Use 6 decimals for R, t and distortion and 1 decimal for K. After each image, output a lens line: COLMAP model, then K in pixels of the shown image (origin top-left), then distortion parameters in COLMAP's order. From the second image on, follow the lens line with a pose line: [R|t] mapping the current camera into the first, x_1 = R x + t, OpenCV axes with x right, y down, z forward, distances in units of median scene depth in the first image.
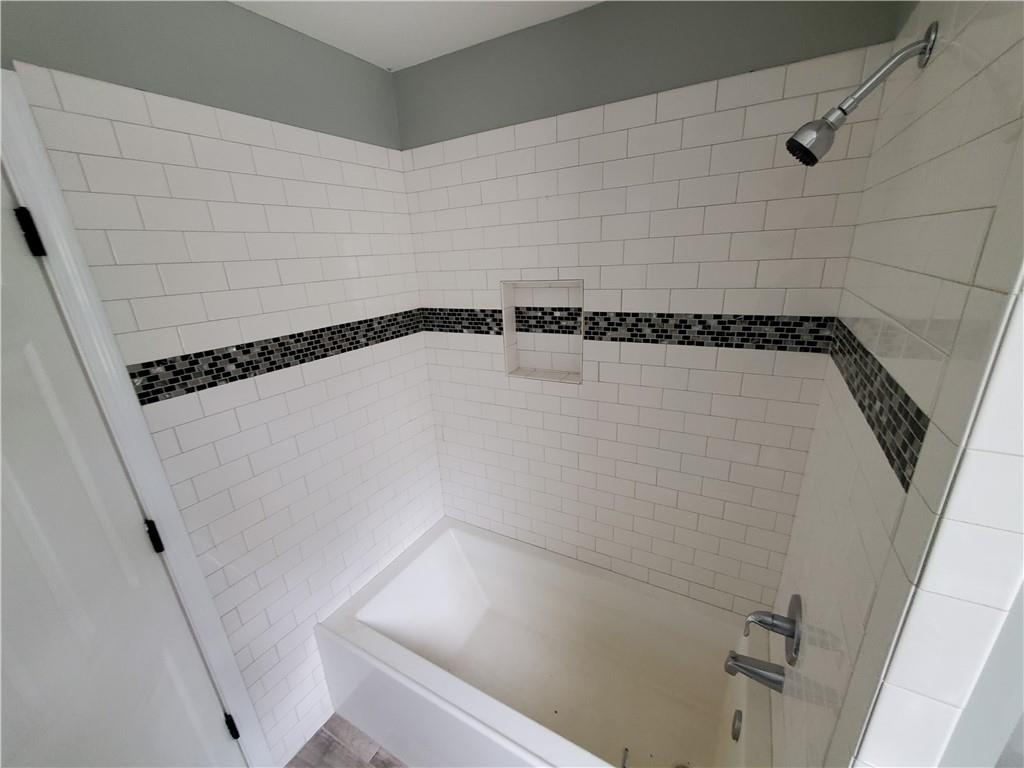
lens RADIAL K [[409.1, 0, 513.9], [0, 409.1, 387.6], [0, 0, 1]] dist [0.001985, -0.000524]
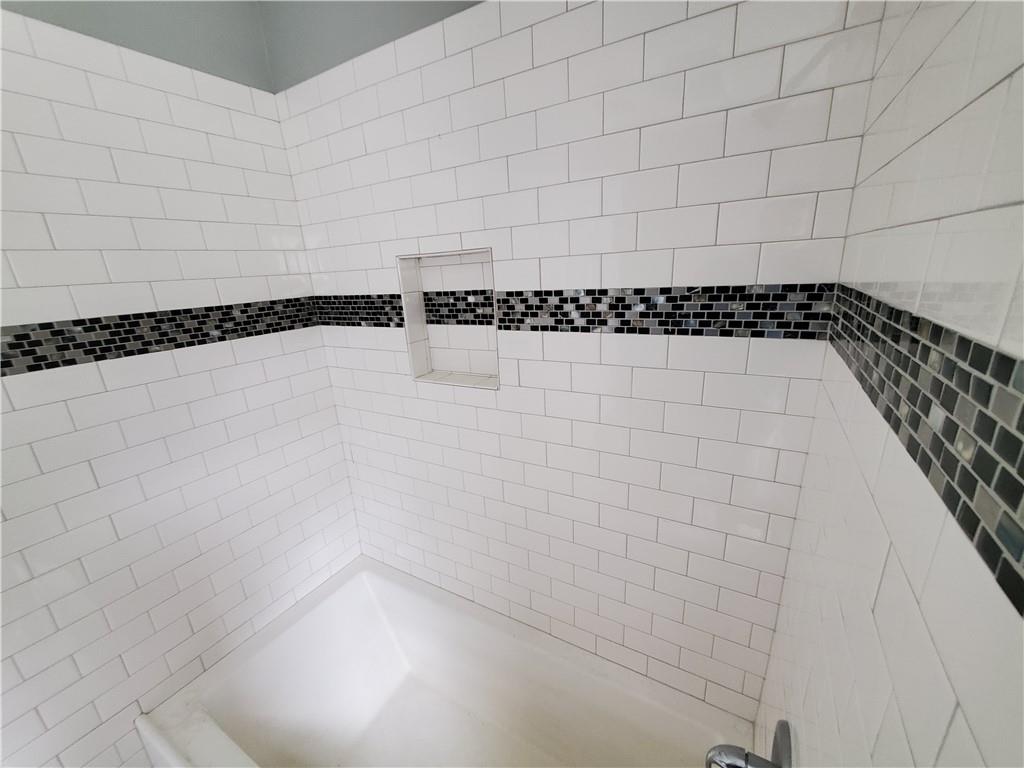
lens RADIAL K [[409.1, 0, 512.6], [0, 409.1, 387.6], [0, 0, 1]] dist [0.001985, -0.000524]
pose [[0.999966, -0.000394, -0.008233, 0.224891], [0.000124, 0.999460, -0.032855, 0.013447], [0.008241, 0.032853, 0.999426, 0.284534]]
